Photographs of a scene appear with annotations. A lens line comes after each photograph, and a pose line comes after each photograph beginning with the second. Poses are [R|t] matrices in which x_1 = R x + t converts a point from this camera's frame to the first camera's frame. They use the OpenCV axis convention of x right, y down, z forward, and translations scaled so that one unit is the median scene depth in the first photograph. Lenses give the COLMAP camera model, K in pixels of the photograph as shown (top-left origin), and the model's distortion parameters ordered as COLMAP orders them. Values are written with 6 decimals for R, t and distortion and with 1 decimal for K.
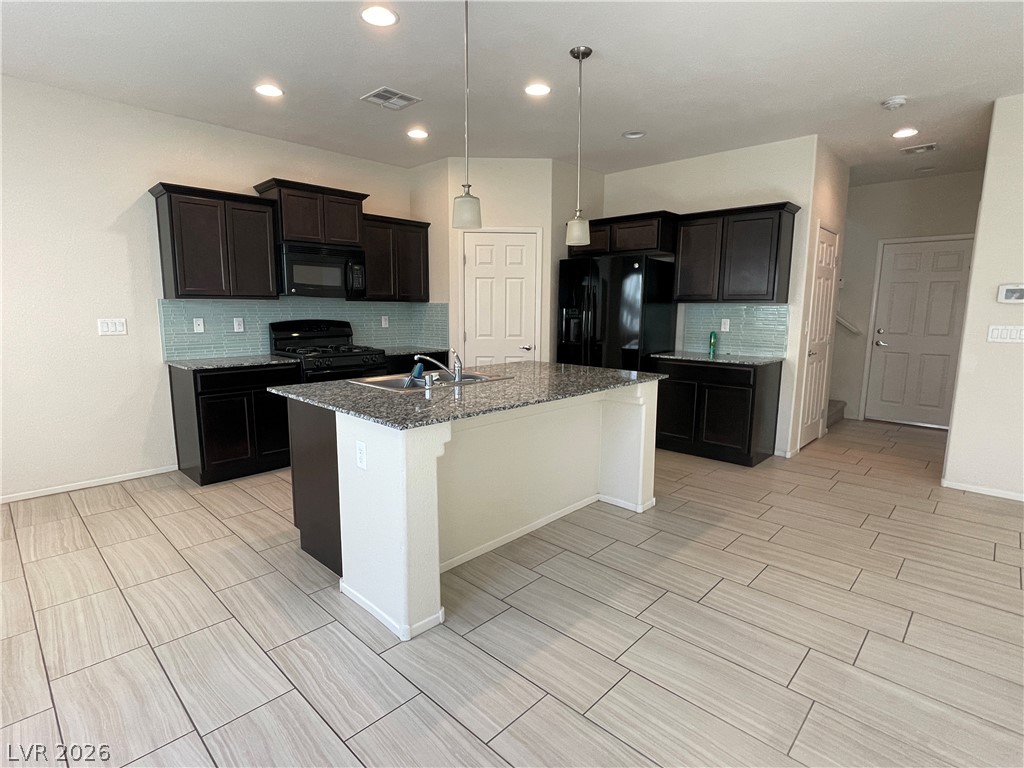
lens RADIAL K [[520.2, 0, 512.0], [0, 520.2, 384.0], [0, 0, 1]] dist [-0.012047, -0.000451]
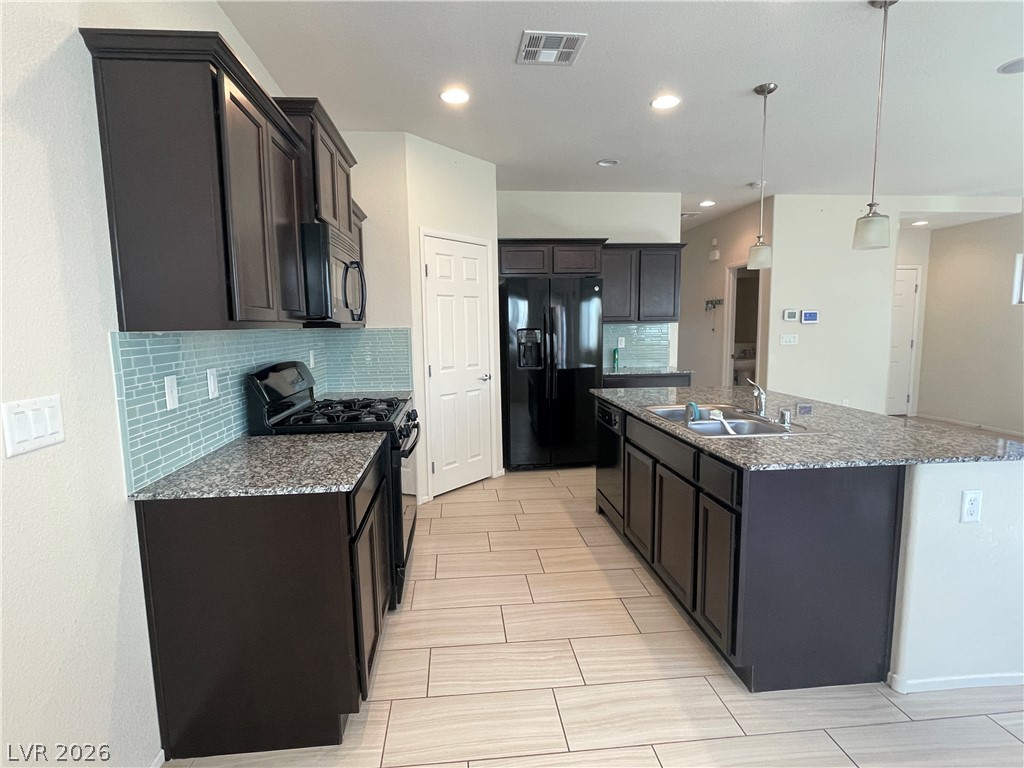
lens RADIAL K [[508.1, 0, 510.3], [0, 508.1, 386.0], [0, 0, 1]] dist [-0.002648, -0.000072]
pose [[0.653315, -0.104691, 0.749813, -0.665559], [0.129152, 0.991287, 0.025875, -0.084784], [-0.745988, 0.079935, 0.661144, 0.478017]]
